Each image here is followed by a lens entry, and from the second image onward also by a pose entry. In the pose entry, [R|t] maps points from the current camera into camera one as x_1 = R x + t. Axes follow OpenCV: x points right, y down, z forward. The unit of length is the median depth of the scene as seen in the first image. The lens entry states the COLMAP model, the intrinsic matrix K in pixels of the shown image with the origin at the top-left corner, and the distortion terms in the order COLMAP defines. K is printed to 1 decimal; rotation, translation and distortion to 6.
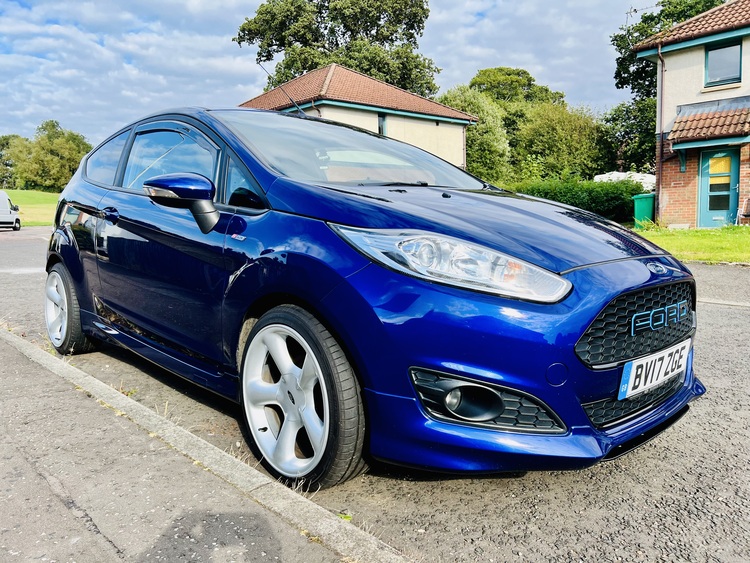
lens RADIAL K [[563.8, 0, 379.4], [0, 563.8, 271.6], [0, 0, 1]] dist [0.059348, -0.063657]
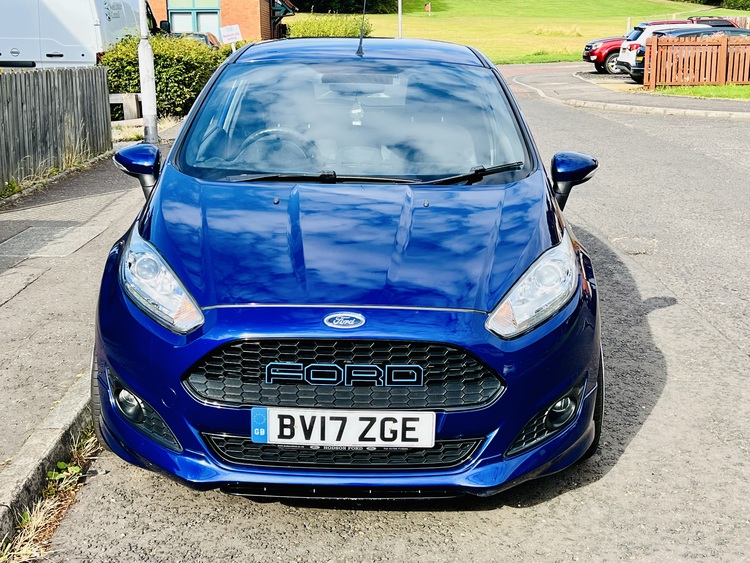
lens RADIAL K [[1024.1, 0, 375.0], [0, 1024.1, 281.5], [0, 0, 1]] dist [0.011555, -0.003129]
pose [[0.727032, 0.169622, -0.665322, 1.631938], [-0.081506, 0.983474, 0.161668, -0.339199], [0.681749, -0.063310, 0.728841, -0.130079]]
